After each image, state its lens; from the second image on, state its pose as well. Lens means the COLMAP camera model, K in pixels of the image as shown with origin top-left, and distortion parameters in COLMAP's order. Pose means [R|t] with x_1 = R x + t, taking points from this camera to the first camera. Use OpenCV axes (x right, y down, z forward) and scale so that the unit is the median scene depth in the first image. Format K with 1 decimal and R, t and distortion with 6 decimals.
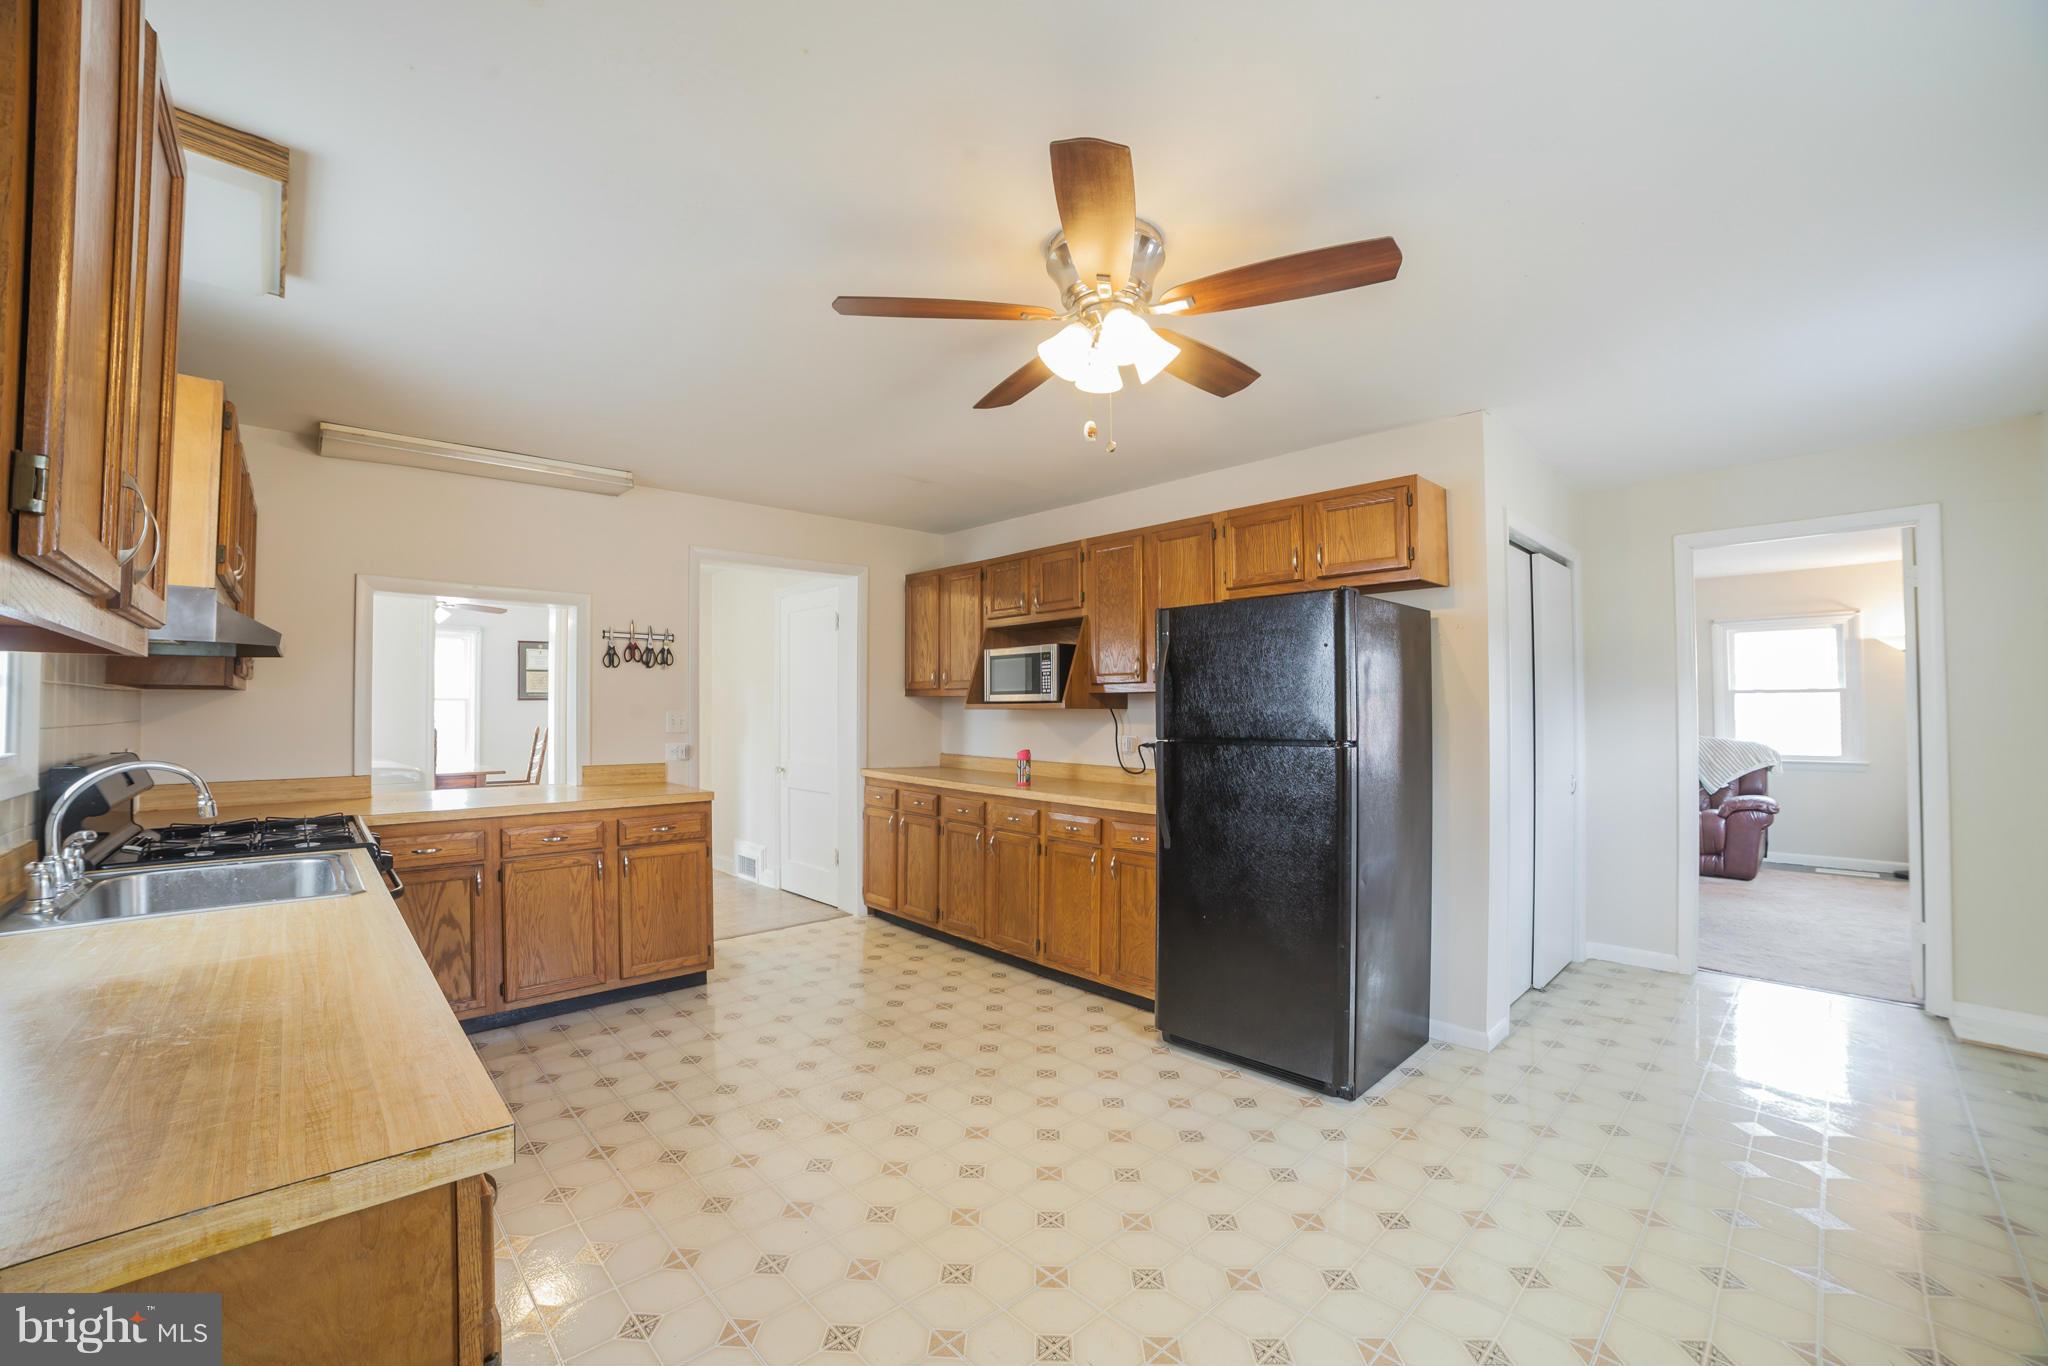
lens RADIAL K [[835.5, 0, 1022.6], [0, 835.5, 701.8], [0, 0, 1]] dist [-0.035899, 0.000136]
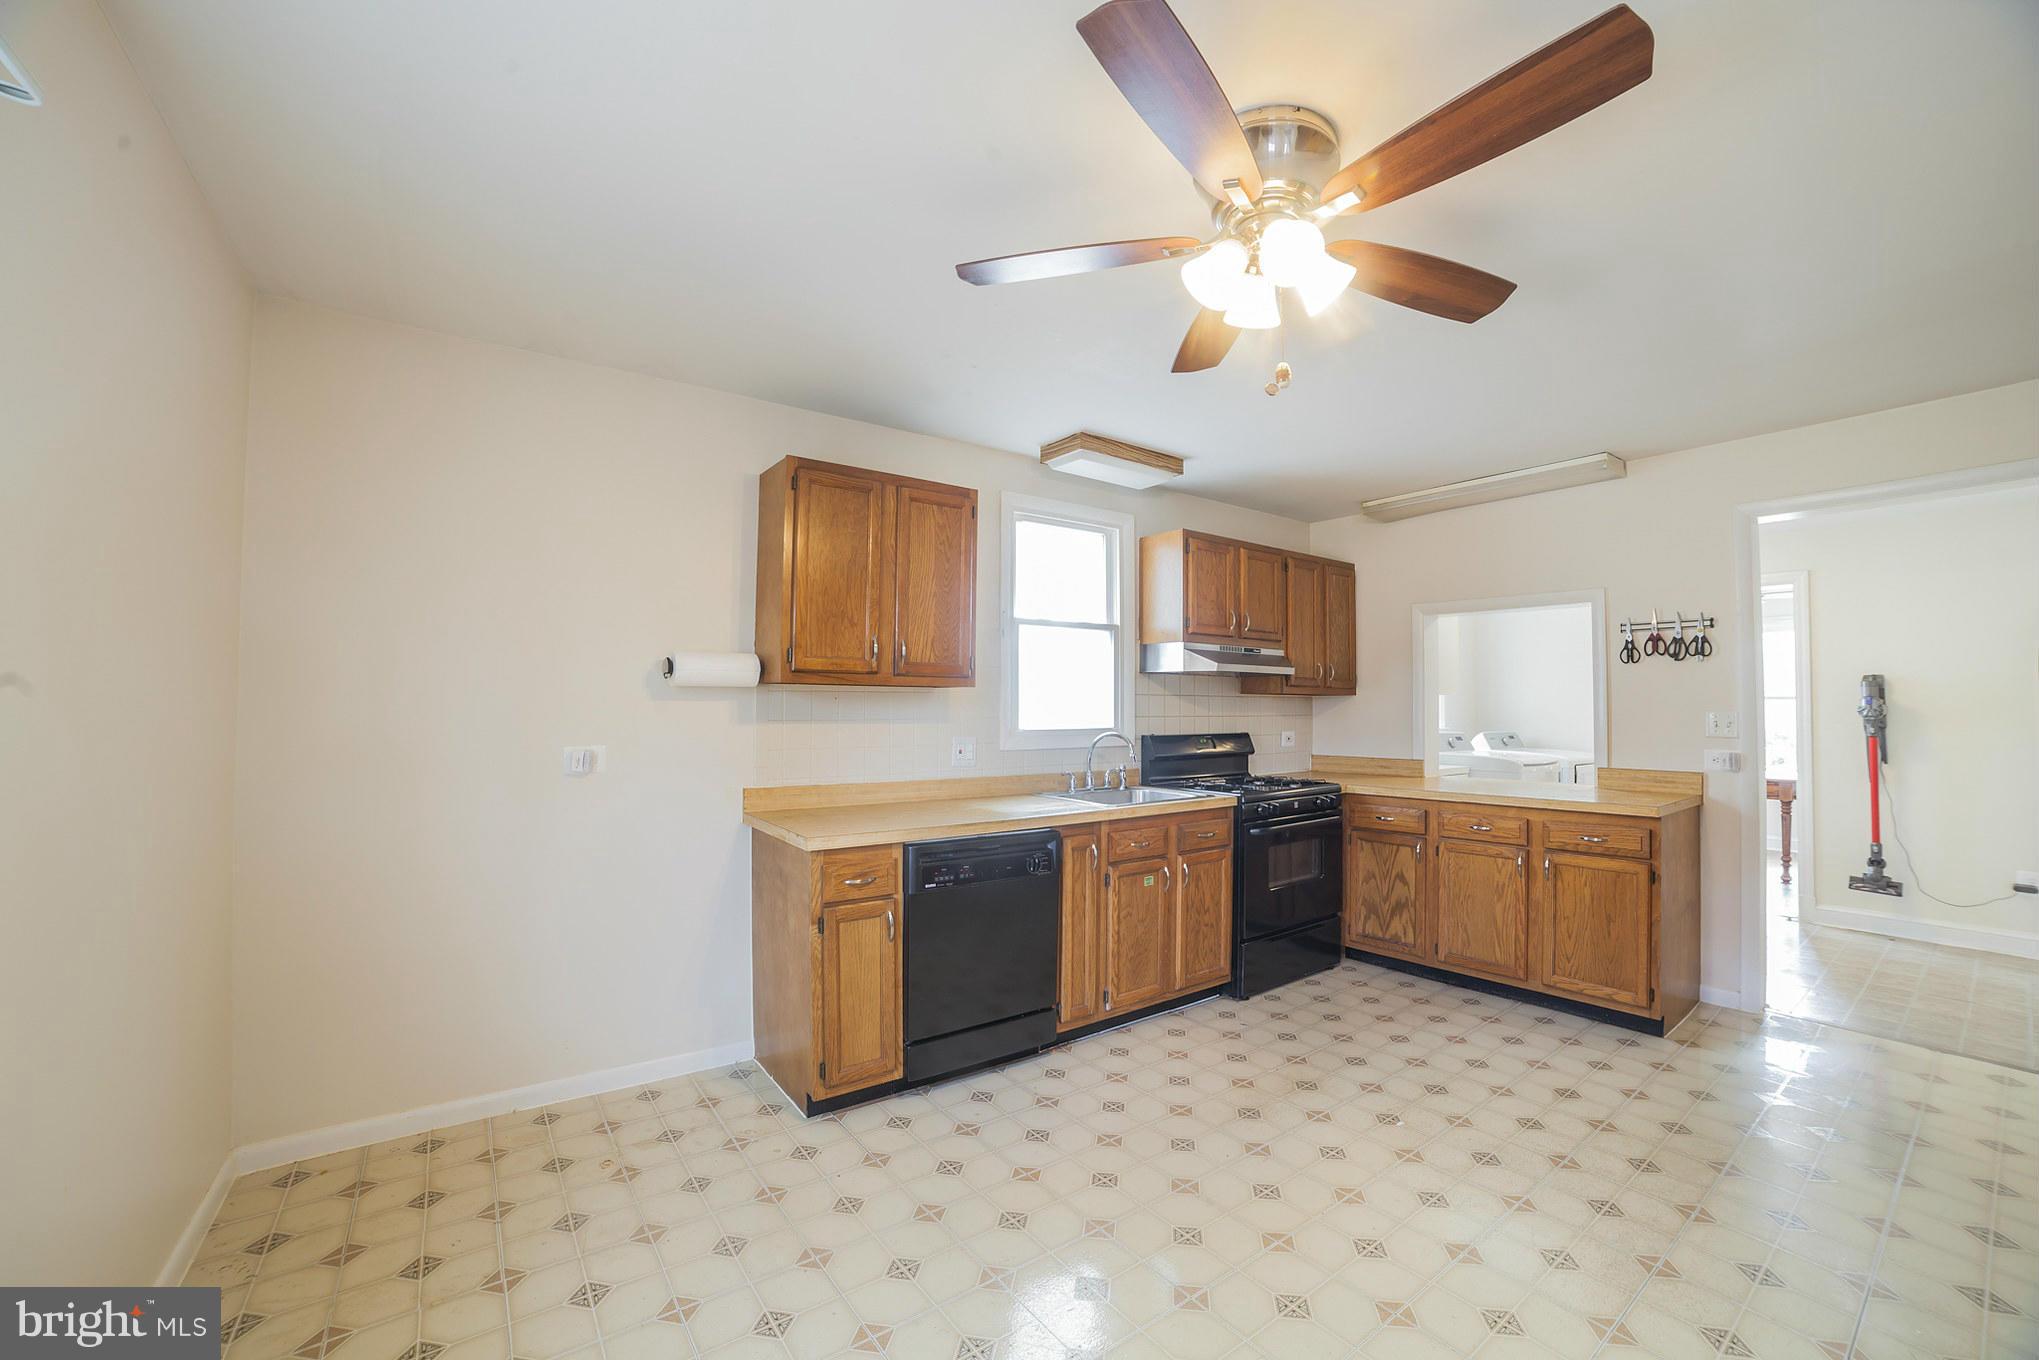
lens RADIAL K [[831.8, 0, 1020.5], [0, 831.8, 679.2], [0, 0, 1]] dist [-0.035899, 0.000136]
pose [[-0.112018, -0.038908, -0.992944, 0.548884], [0.009550, 0.999145, -0.040228, 0.007062], [0.993660, -0.013989, -0.111551, 0.487232]]
